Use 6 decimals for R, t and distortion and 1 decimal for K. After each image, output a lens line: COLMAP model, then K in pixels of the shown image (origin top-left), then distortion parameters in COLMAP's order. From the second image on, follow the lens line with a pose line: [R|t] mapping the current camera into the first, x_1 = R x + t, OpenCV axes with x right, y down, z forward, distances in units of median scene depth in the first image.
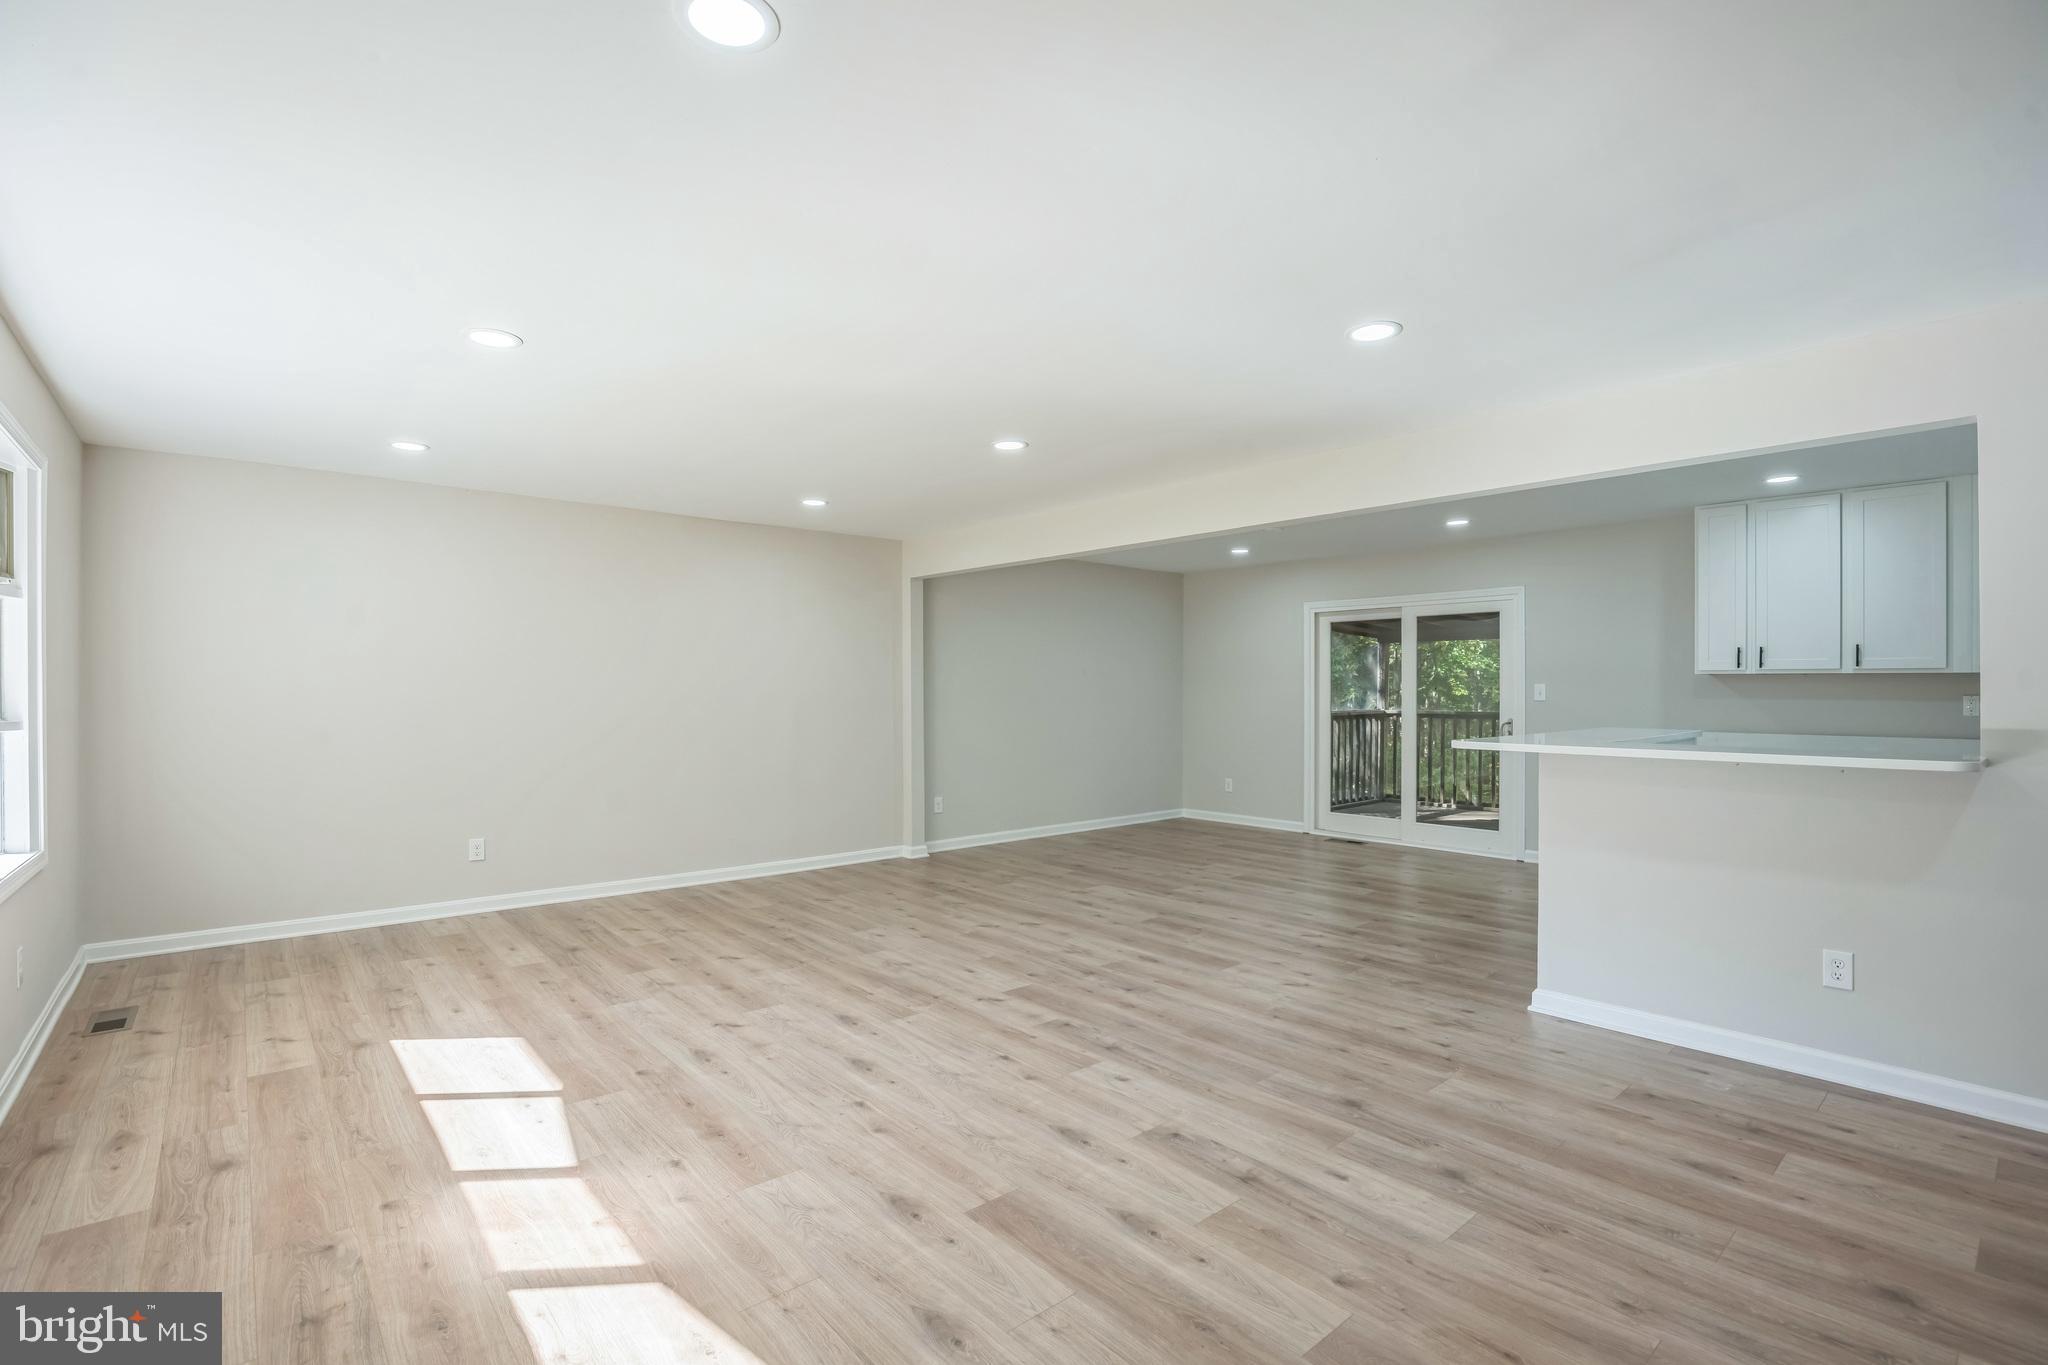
lens RADIAL K [[943.4, 0, 1028.2], [0, 943.4, 688.6], [0, 0, 1]] dist [-0.035573, 0.006411]
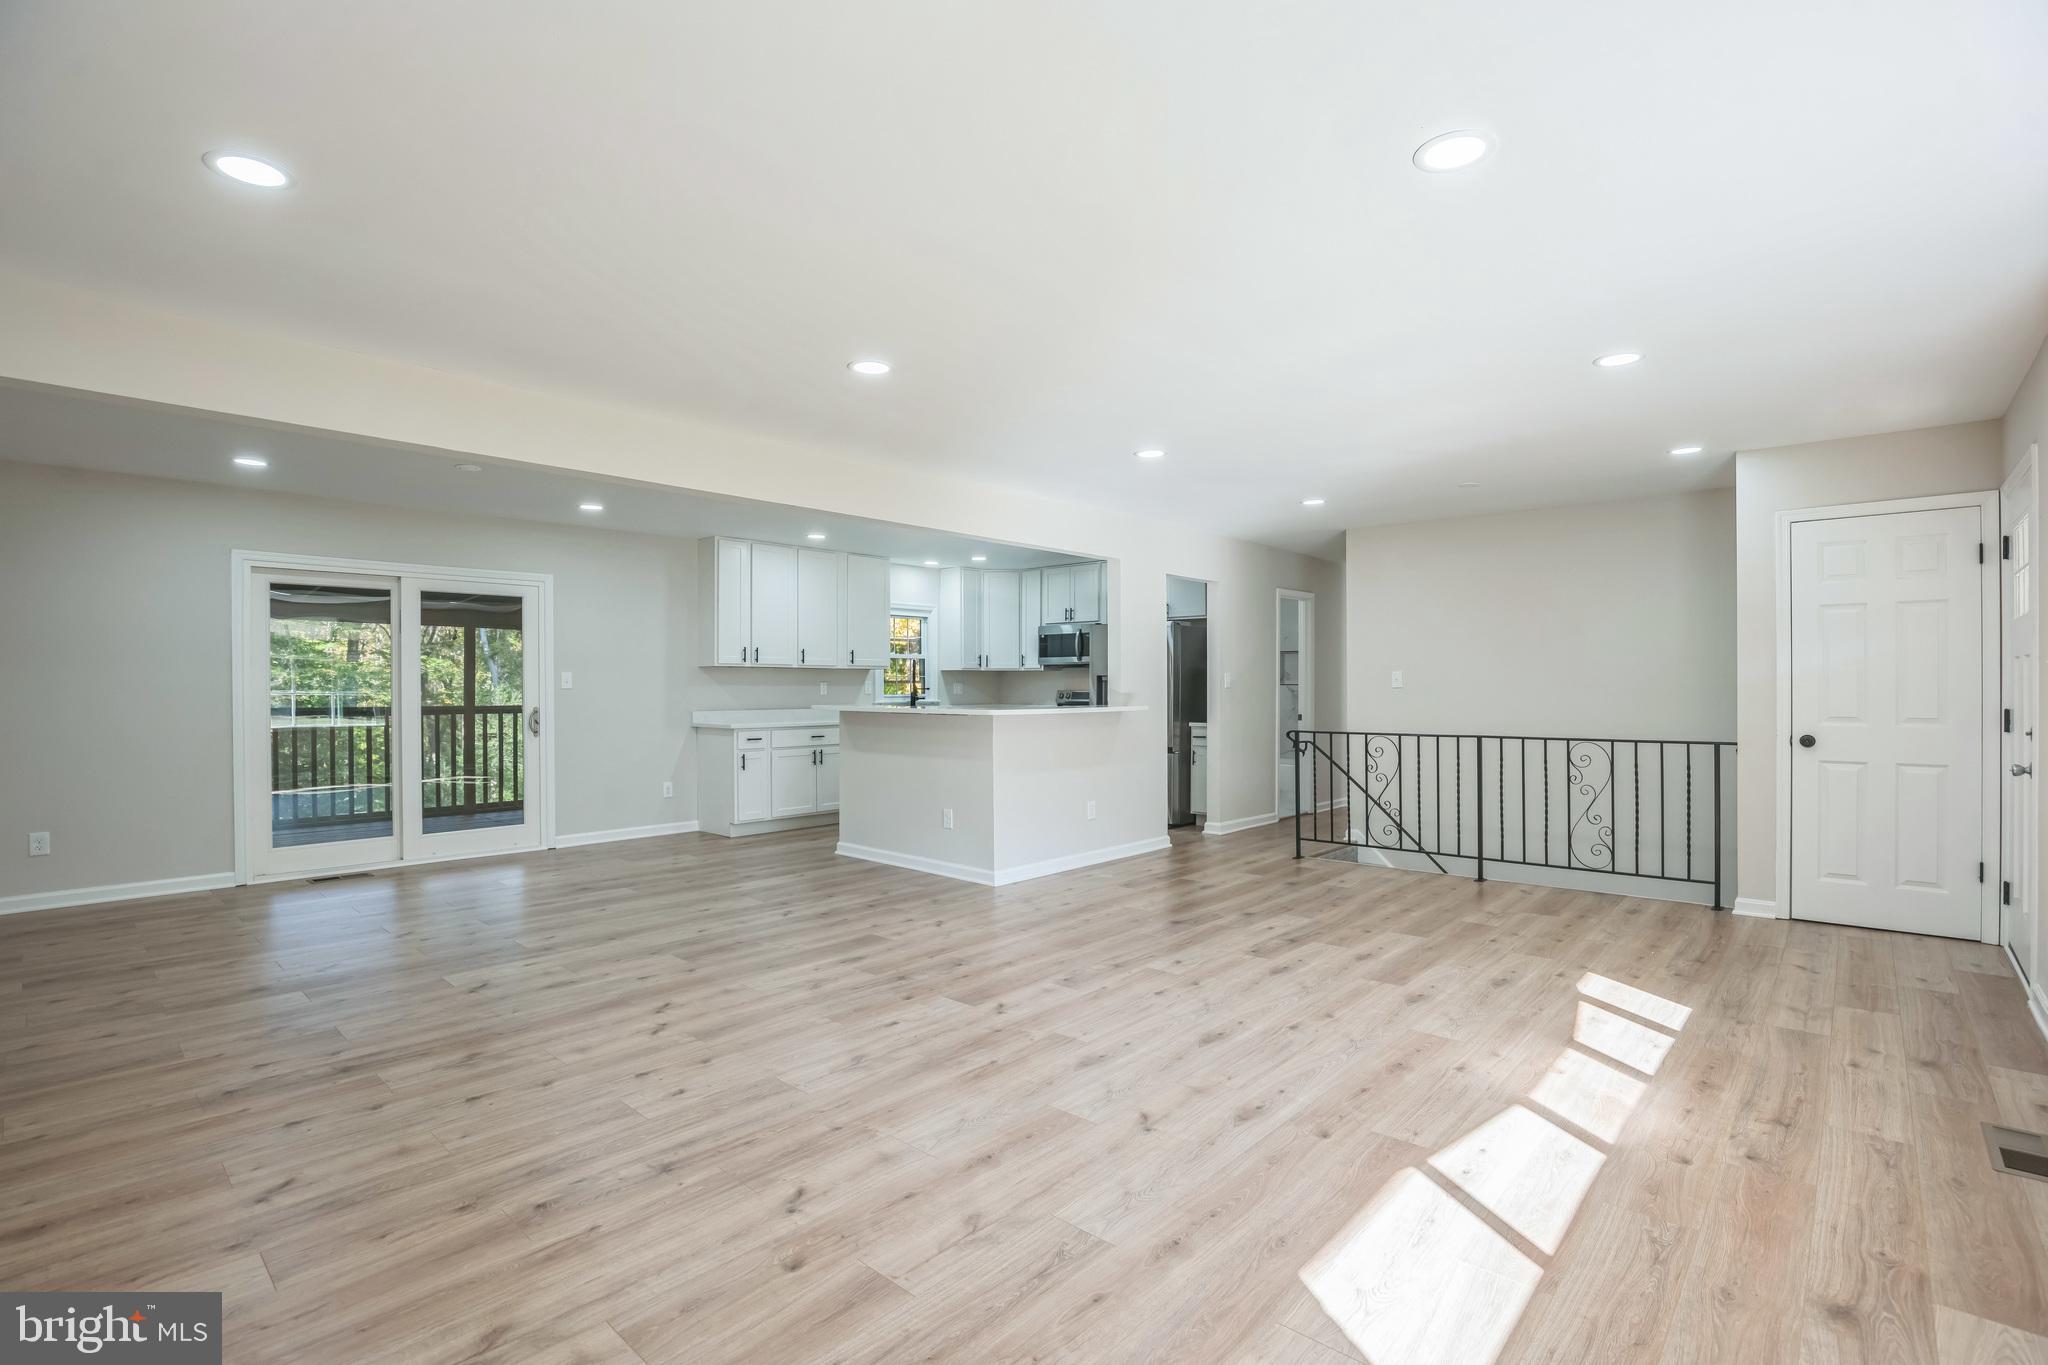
lens RADIAL K [[943.4, 0, 1037.5], [0, 943.4, 696.7], [0, 0, 1]] dist [-0.035573, 0.006411]
pose [[-0.128176, -0.011019, 0.991690, -1.004688], [0.000412, 0.999938, 0.011164, 0.019073], [-0.991751, 0.001839, -0.128163, 1.146967]]
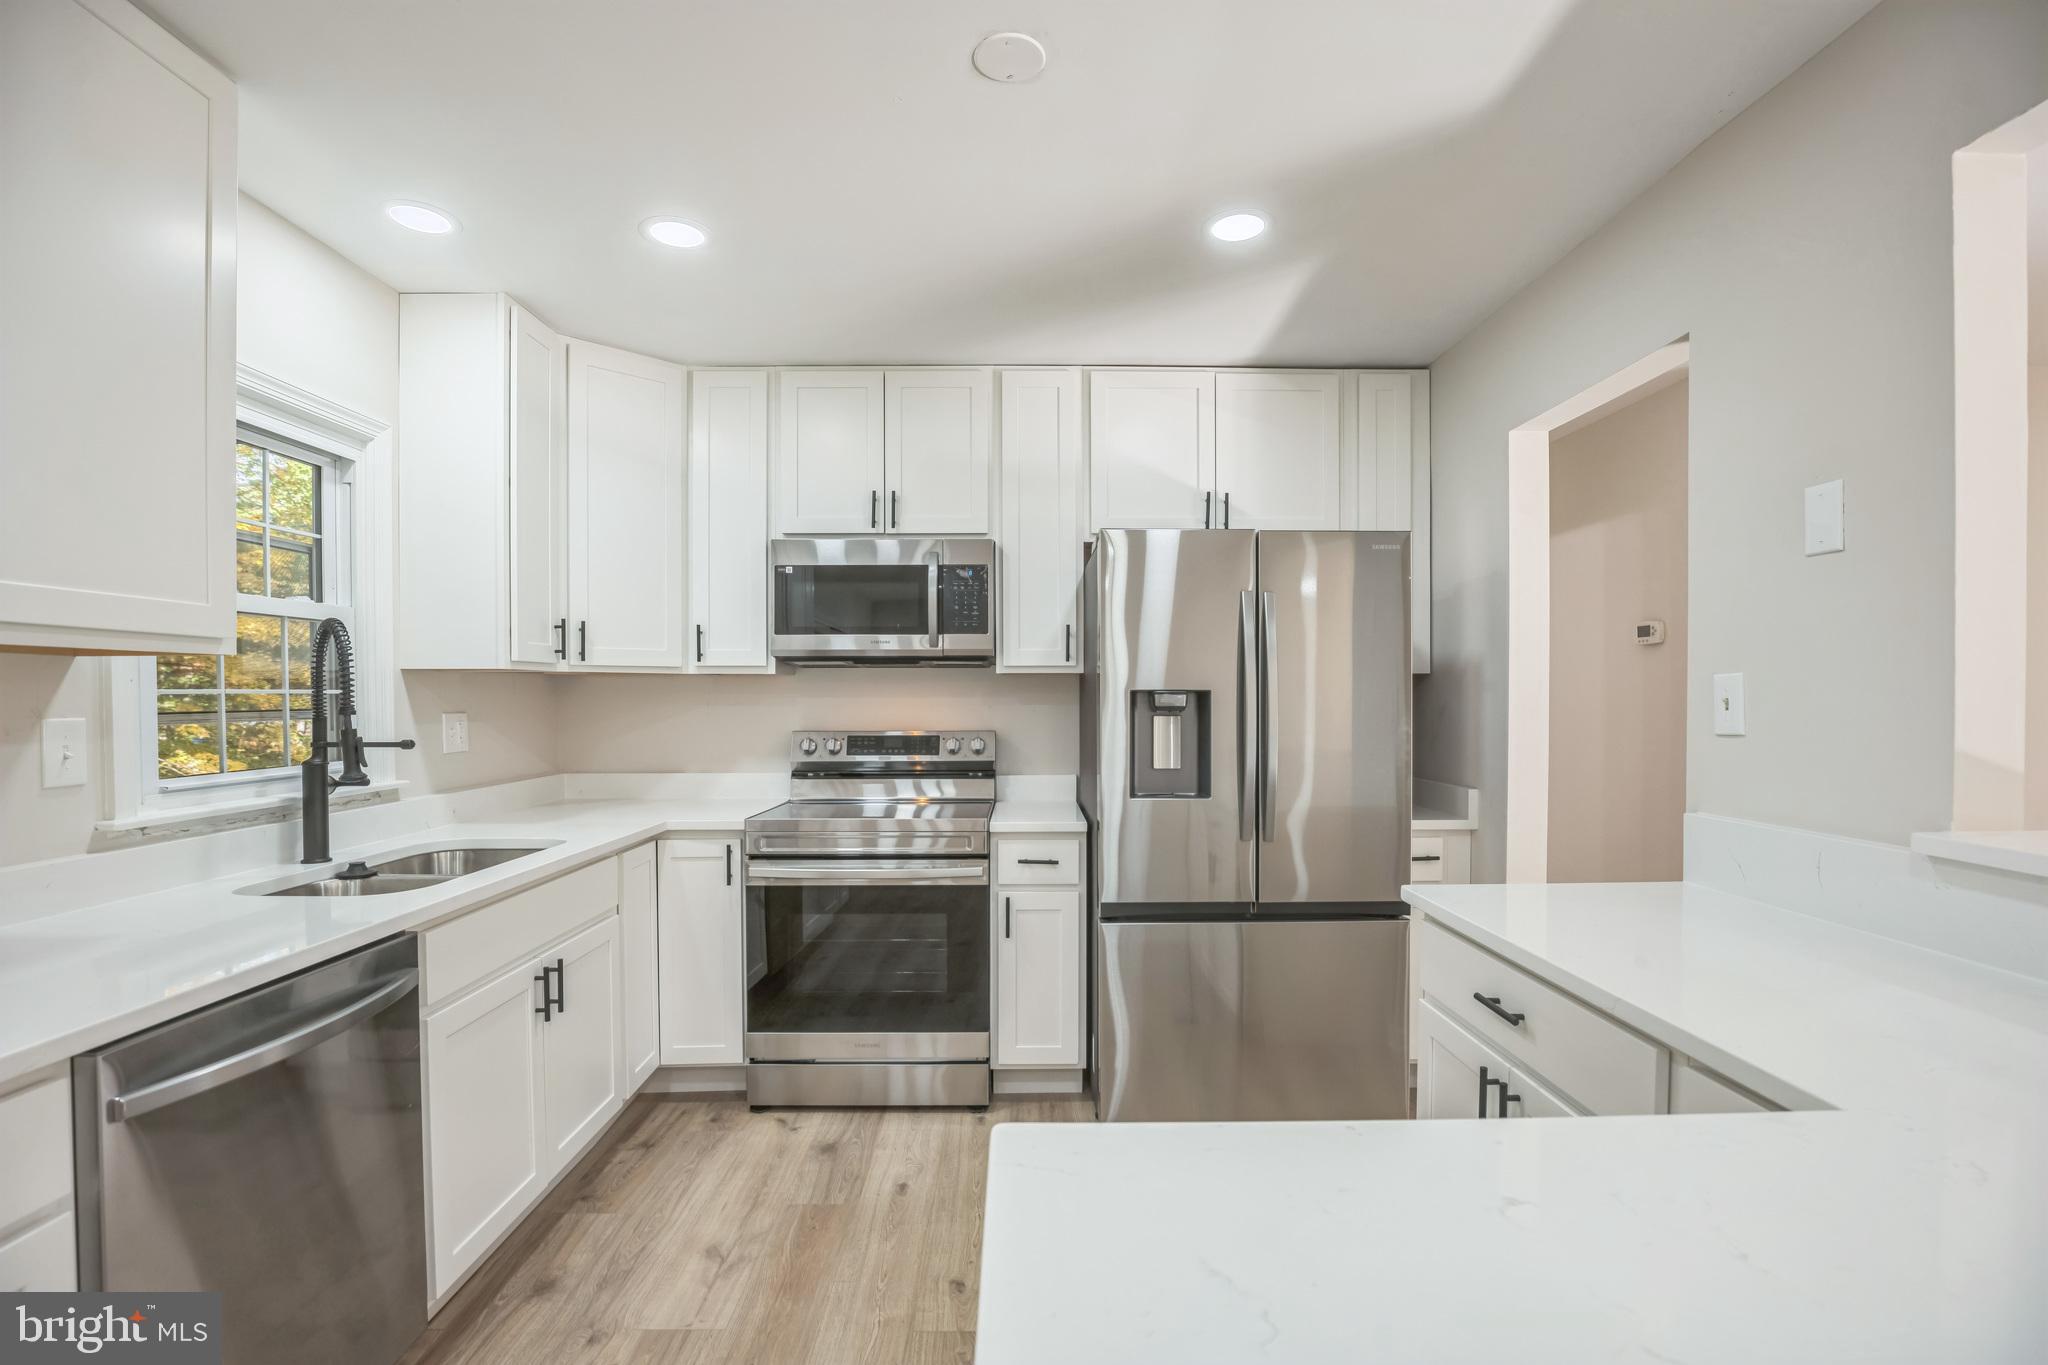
lens RADIAL K [[943.4, 0, 1031.8], [0, 943.4, 709.1], [0, 0, 1]] dist [-0.035573, 0.006411]
pose [[-0.769991, -0.005096, 0.638035, 0.860174], [0.003846, 0.999913, 0.012628, -0.002102], [-0.638043, 0.012177, -0.769904, 1.315018]]
